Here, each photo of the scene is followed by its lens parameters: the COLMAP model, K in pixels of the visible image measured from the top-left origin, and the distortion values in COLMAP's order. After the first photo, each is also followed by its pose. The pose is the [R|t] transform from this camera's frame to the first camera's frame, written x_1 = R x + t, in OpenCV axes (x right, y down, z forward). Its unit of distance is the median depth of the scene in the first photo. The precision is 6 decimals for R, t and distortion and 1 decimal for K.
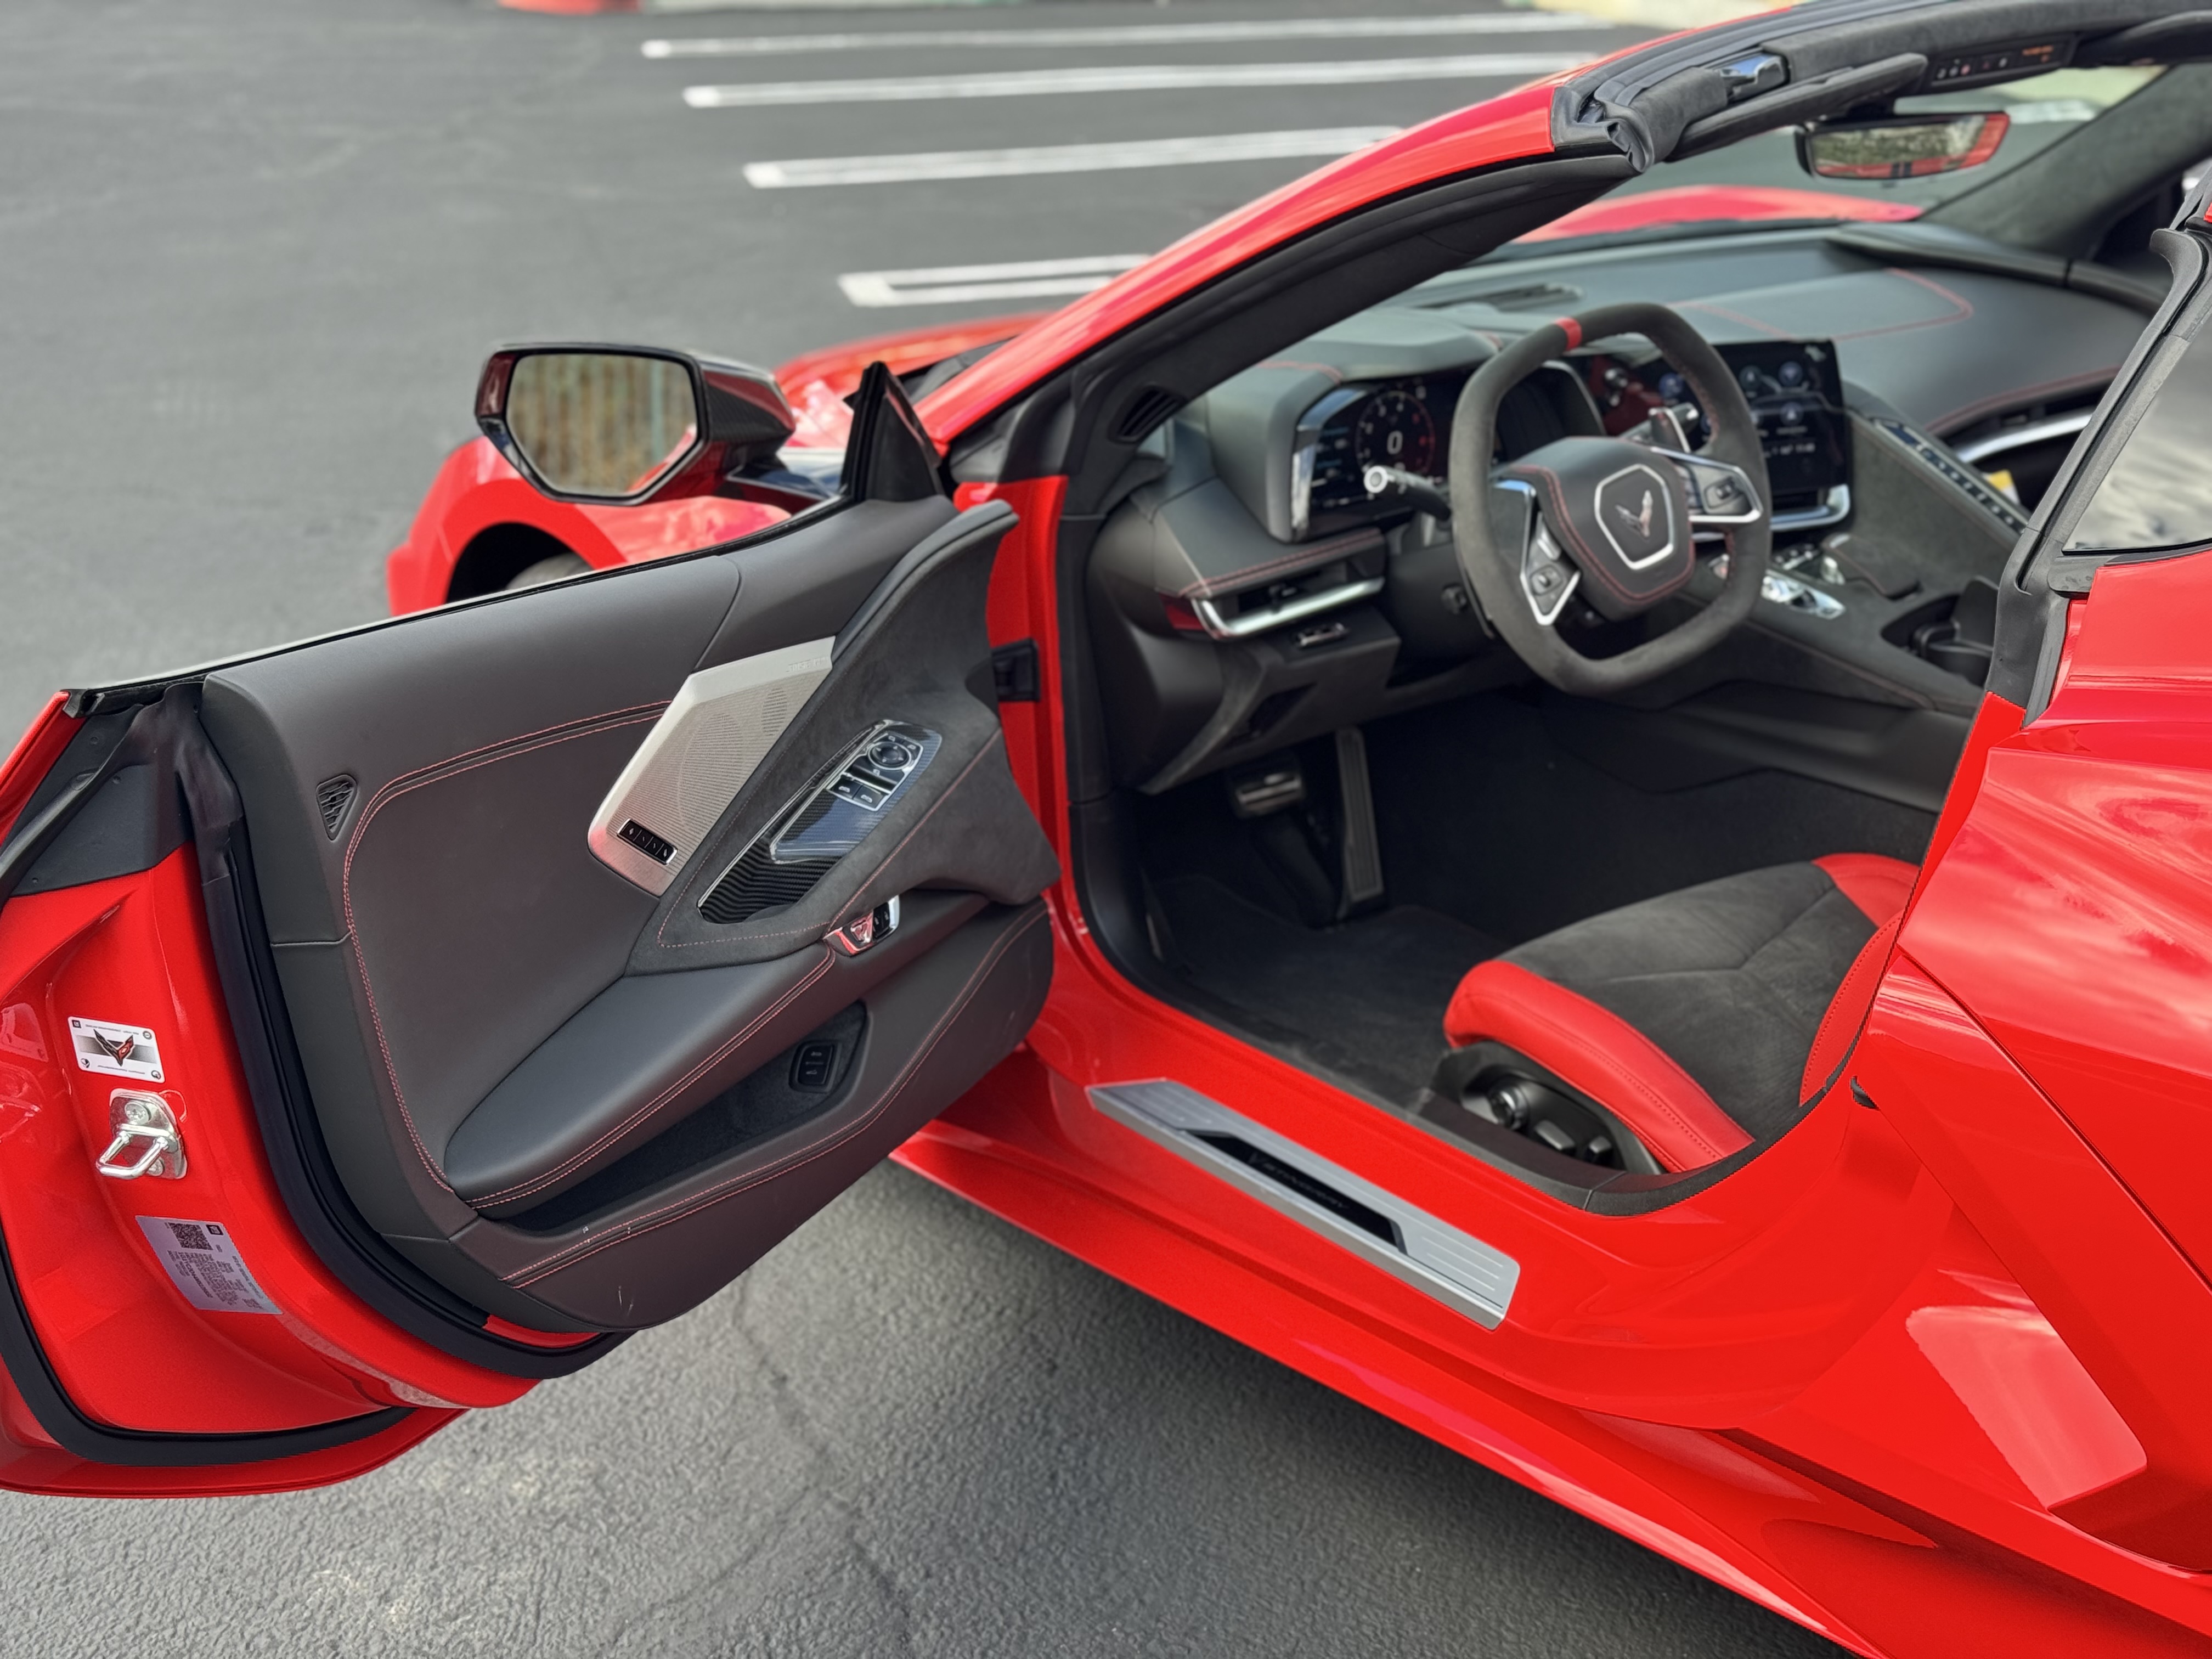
lens RADIAL K [[3037.5, 0, 1105.0], [0, 3037.5, 828.6], [0, 0, 1]] dist [0.135475, 0.000000]
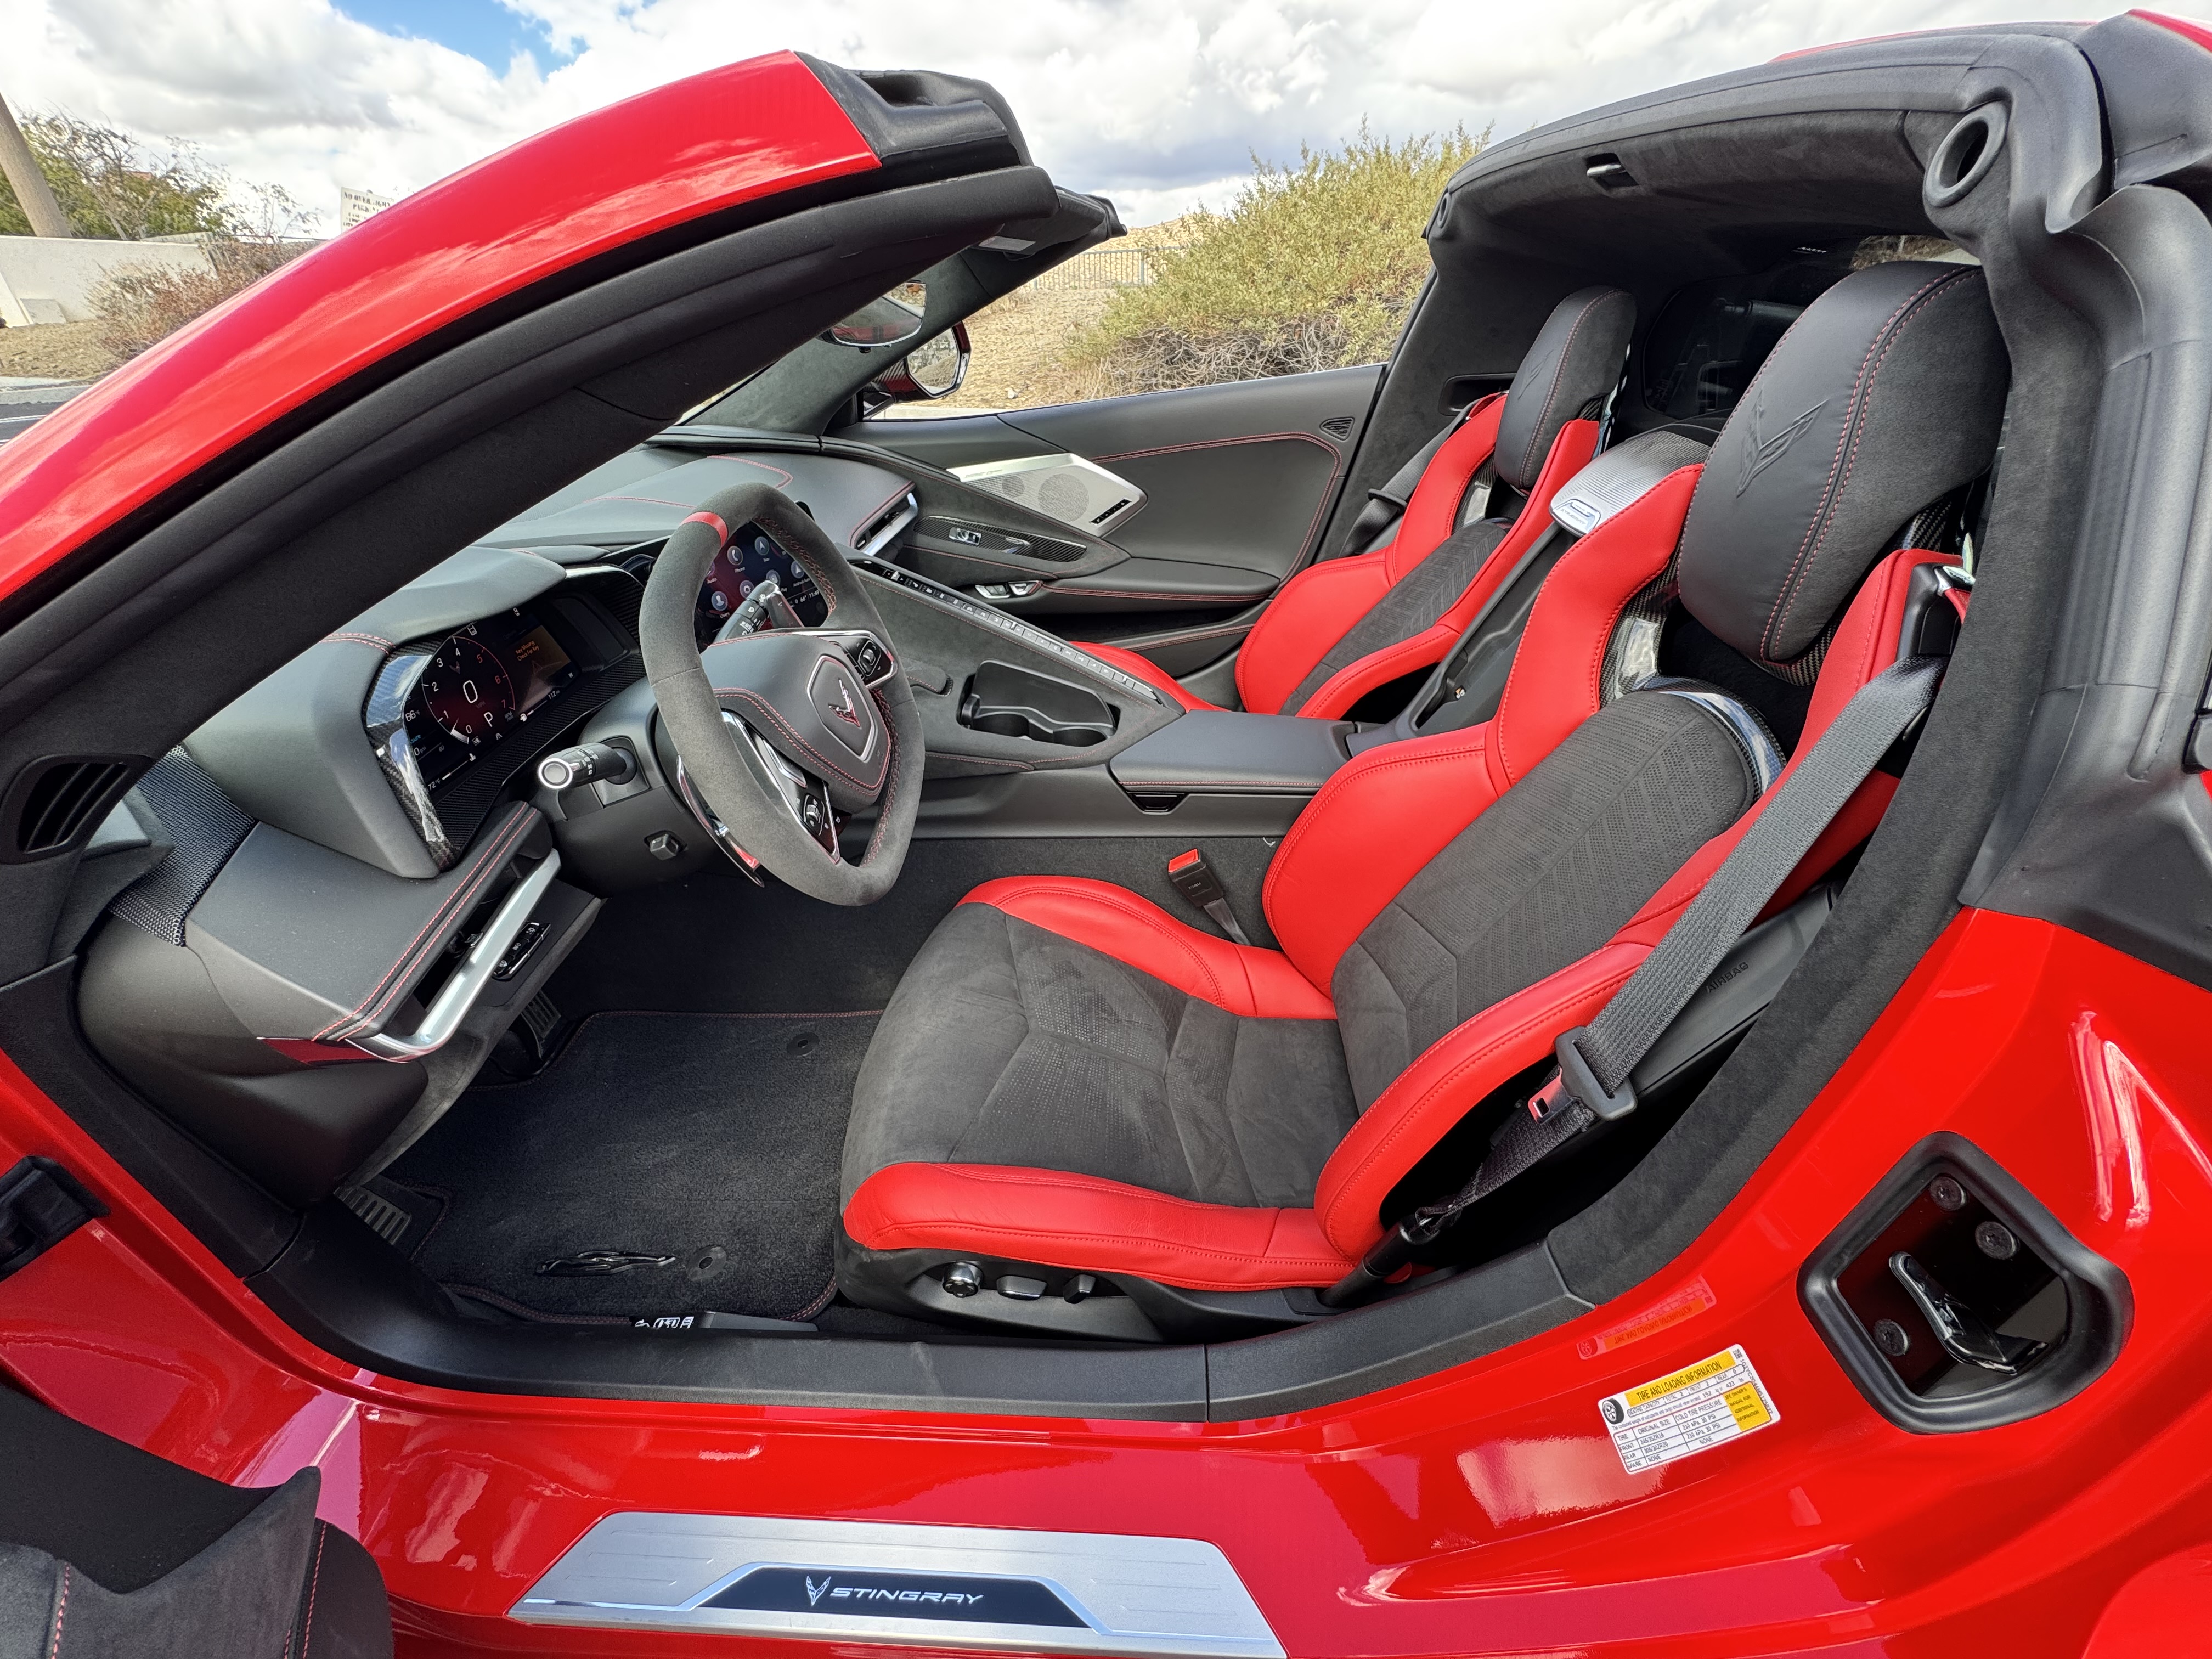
lens RADIAL K [[886.4, 0, 1108.1], [0, 886.4, 827.9], [0, 0, 1]] dist [-0.000289, -0.000131]
pose [[0.615725, -0.410561, 0.672549, 0.019479], [0.263837, 0.911684, 0.314997, -0.128722], [-0.742477, -0.016508, 0.669668, 0.717339]]
